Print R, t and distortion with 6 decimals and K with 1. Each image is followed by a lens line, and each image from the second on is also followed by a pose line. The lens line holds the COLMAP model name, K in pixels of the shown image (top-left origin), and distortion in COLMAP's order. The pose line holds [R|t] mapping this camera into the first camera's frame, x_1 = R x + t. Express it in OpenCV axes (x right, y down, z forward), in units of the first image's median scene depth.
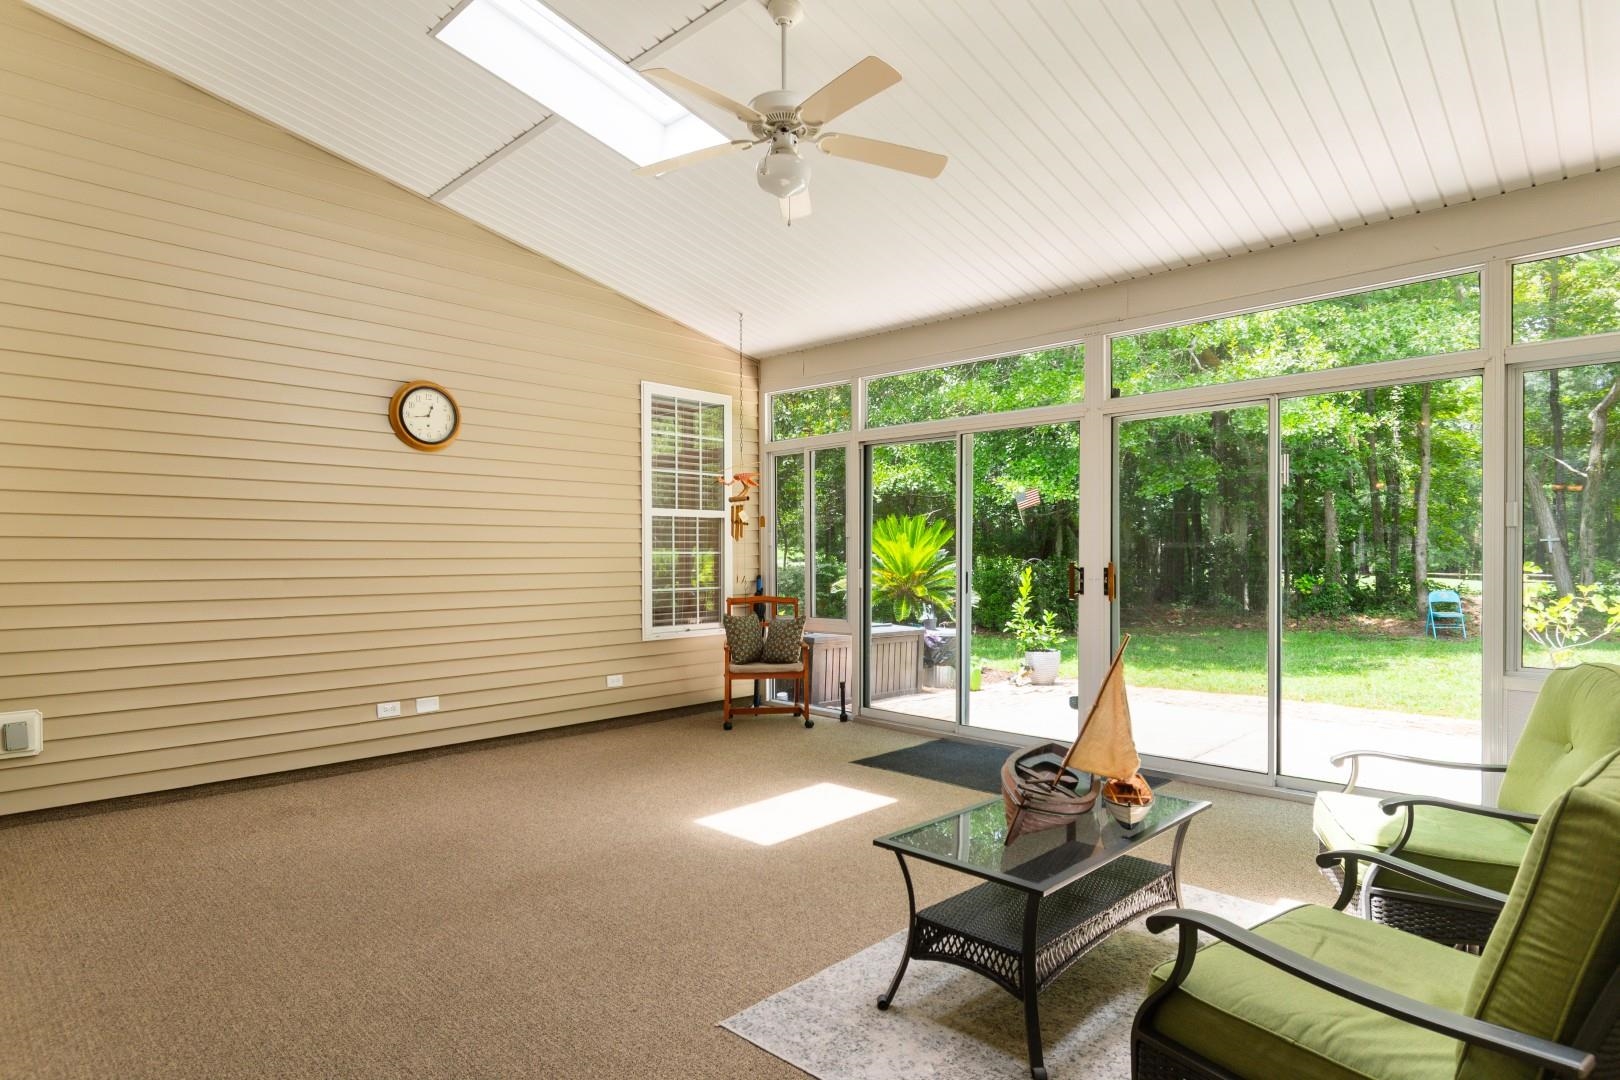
lens RADIAL K [[860.7, 0, 812.3], [0, 860.7, 549.9], [0, 0, 1]] dist [-0.024211, -0.000462]
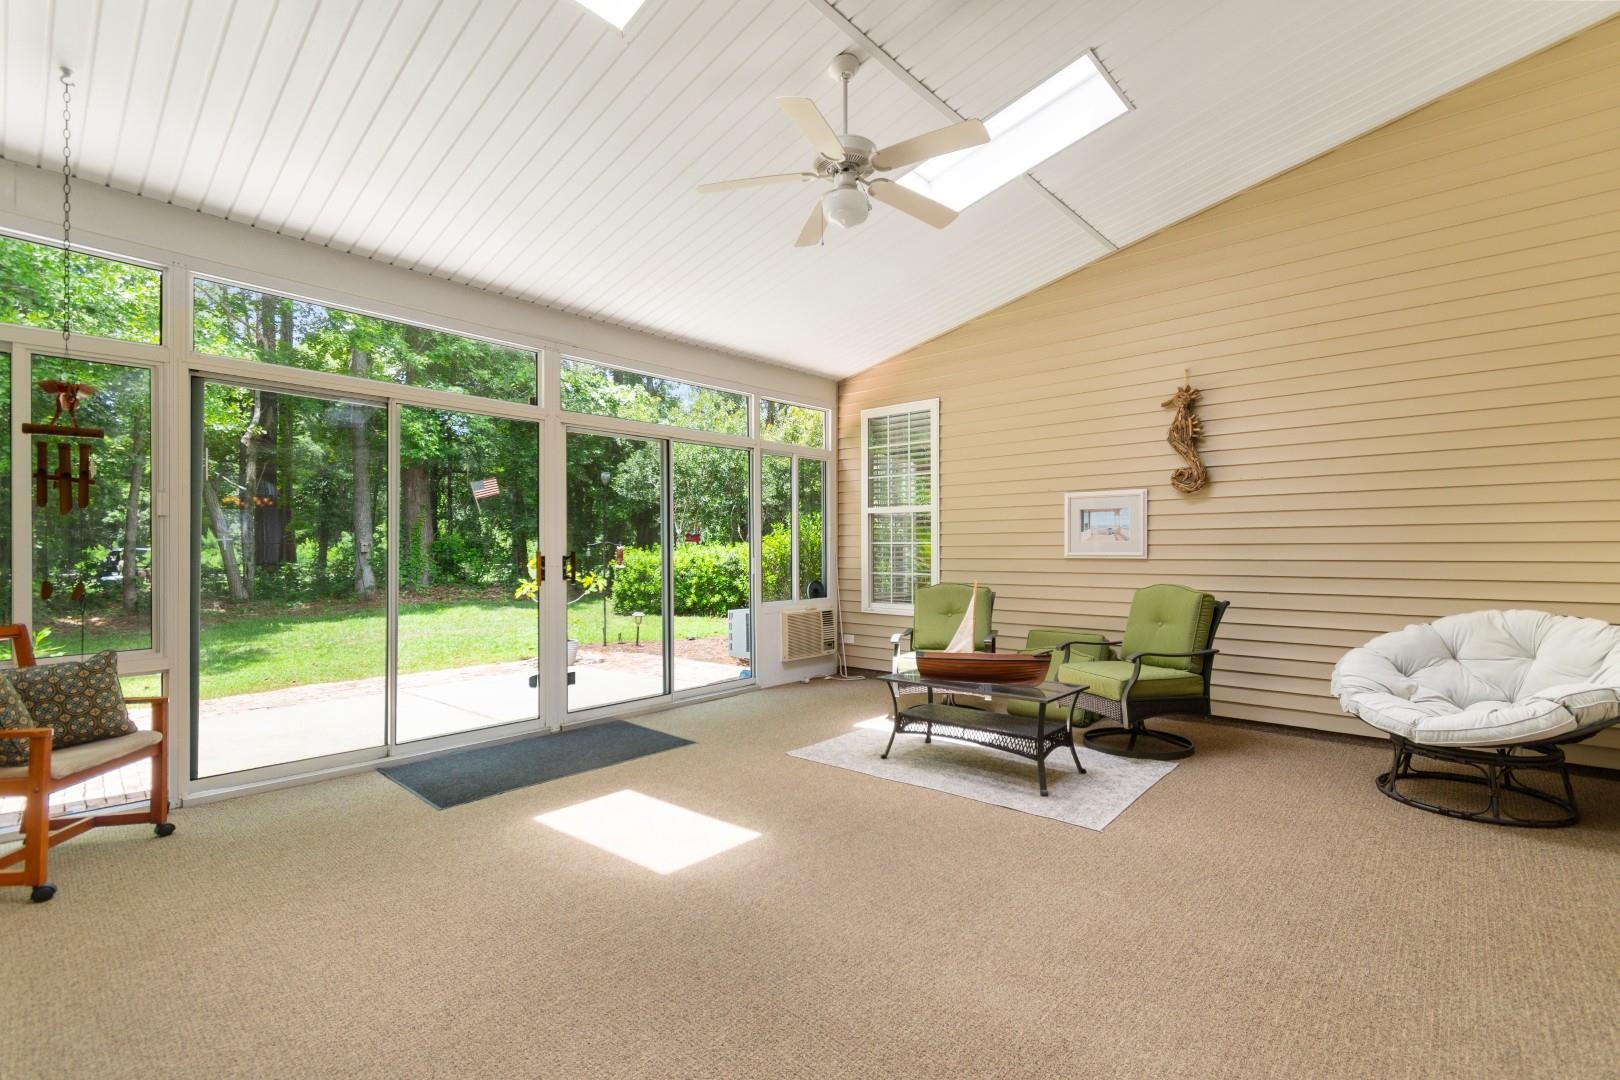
lens RADIAL K [[708.2, 0, 822.3], [0, 708.2, 540.7], [0, 0, 1]] dist [-0.003684, -0.000274]
pose [[-0.005979, 0.008768, 0.999944, -0.822383], [0.004253, 0.999953, -0.008743, 0.005348], [-0.999973, 0.004200, -0.006016, 0.861671]]
